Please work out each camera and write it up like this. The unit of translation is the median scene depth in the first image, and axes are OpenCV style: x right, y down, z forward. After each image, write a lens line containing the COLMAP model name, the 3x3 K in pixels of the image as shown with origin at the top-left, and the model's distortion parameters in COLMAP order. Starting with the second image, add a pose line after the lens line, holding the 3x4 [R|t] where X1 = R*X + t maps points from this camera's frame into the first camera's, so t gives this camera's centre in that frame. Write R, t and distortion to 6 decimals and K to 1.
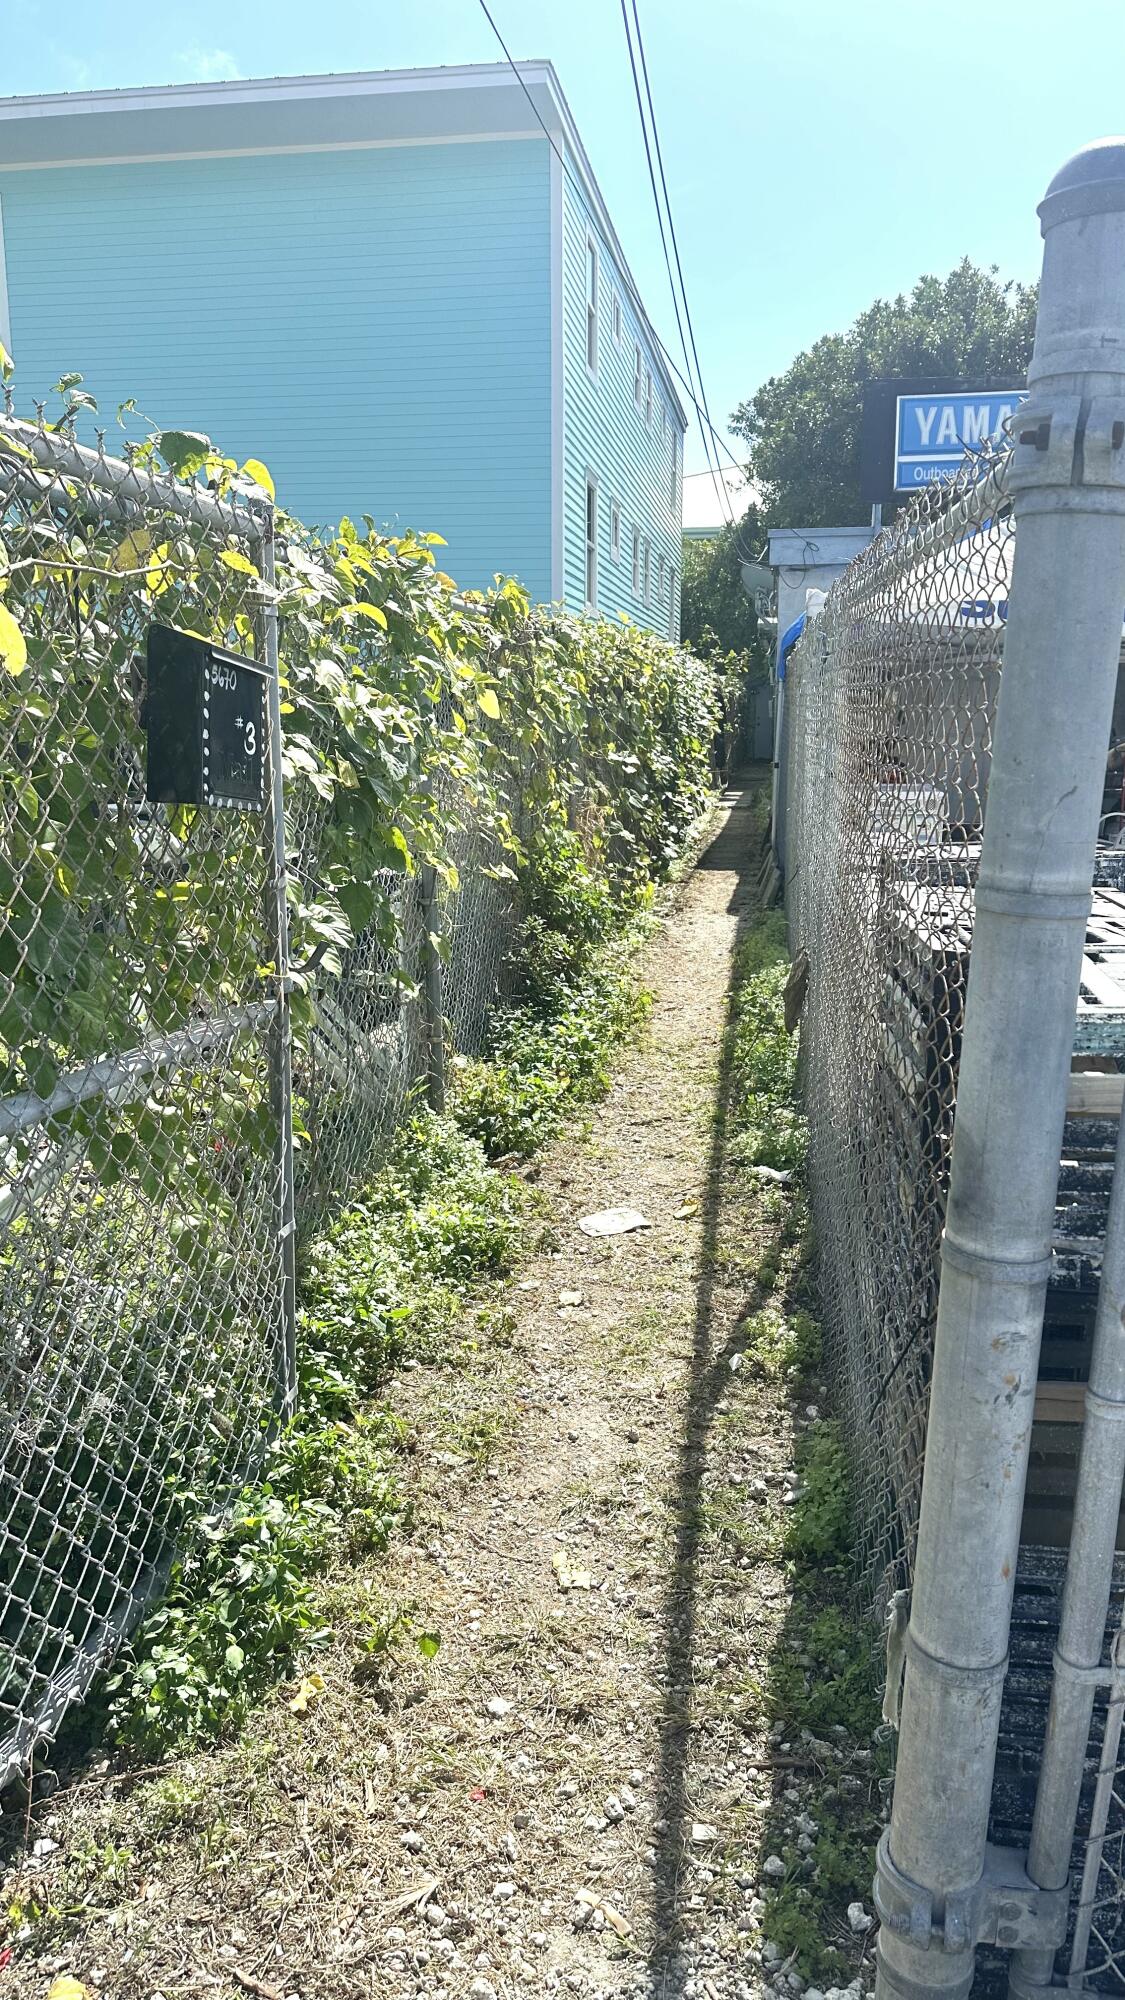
lens RADIAL K [[1398.4, 0, 573.6], [0, 1398.4, 988.0], [0, 0, 1]] dist [0.045094, -0.036481]
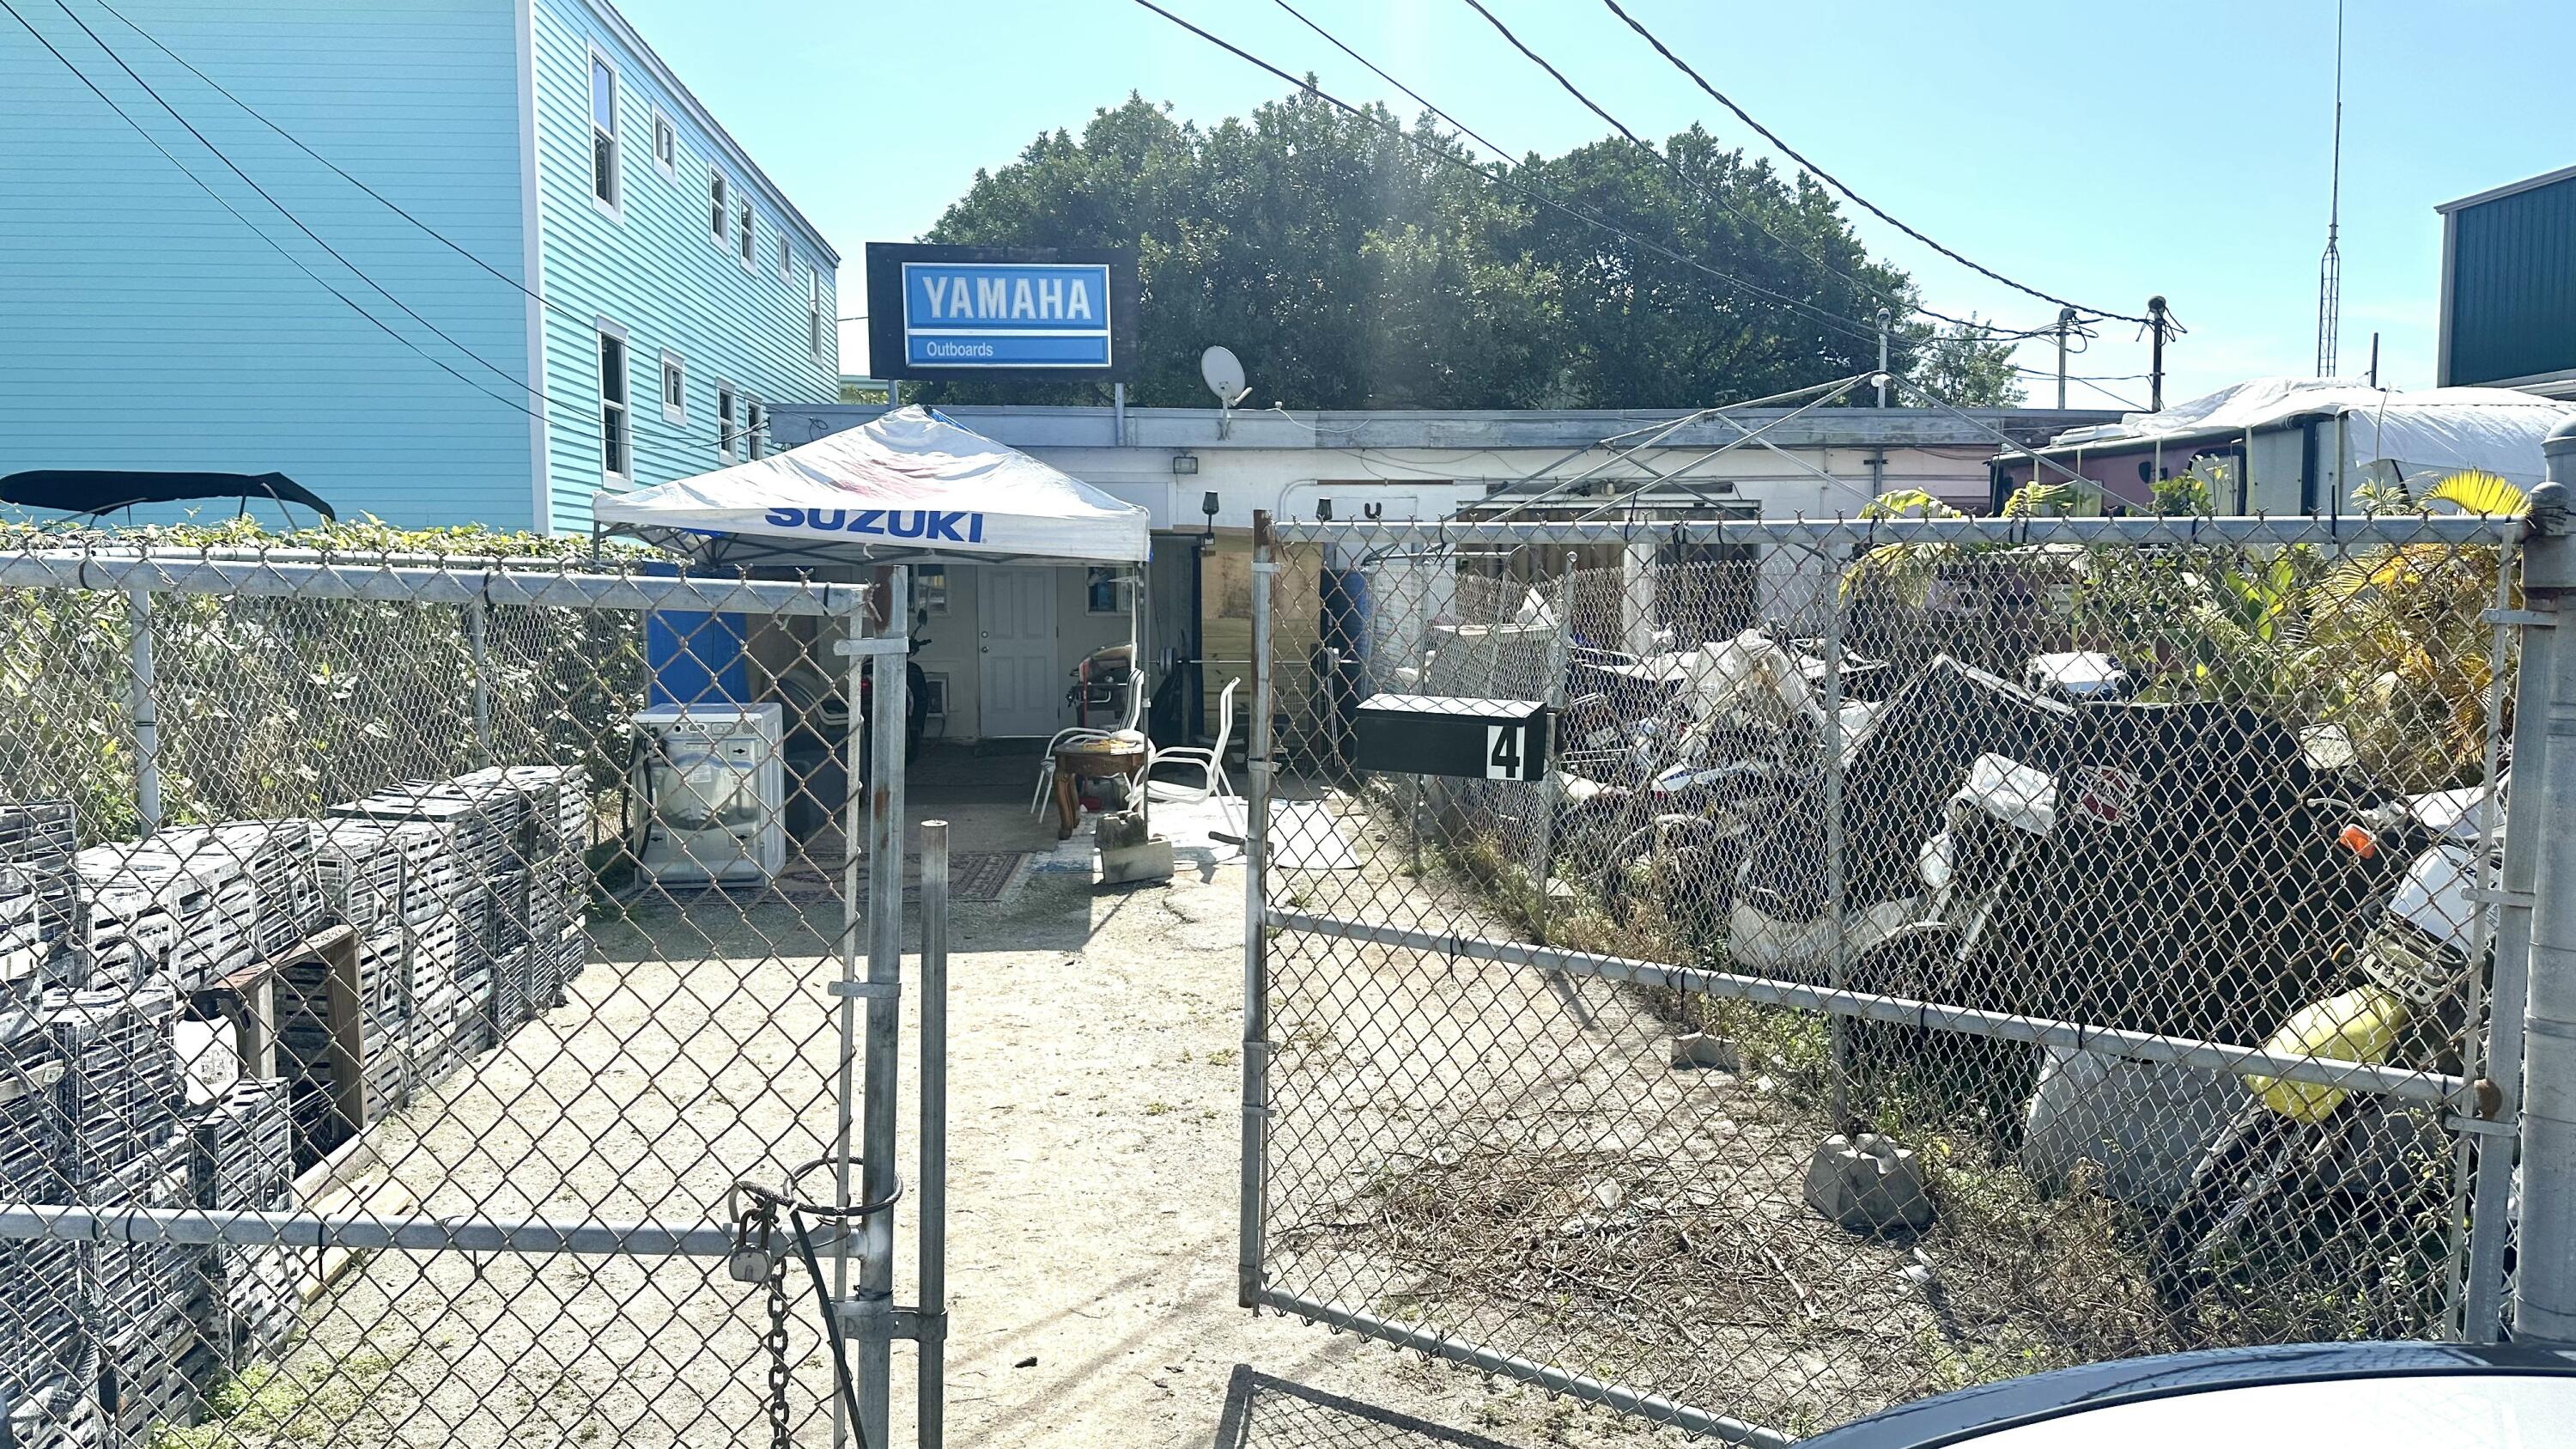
lens RADIAL K [[1801.4, 0, 1304.9], [0, 1801.4, 731.0], [0, 0, 1]] dist [0.045094, -0.036481]
pose [[0.970316, -0.024142, 0.240631, 0.183460], [0.051544, 0.992787, -0.108244, 0.007776], [-0.236283, 0.117434, 0.964562, -0.115890]]
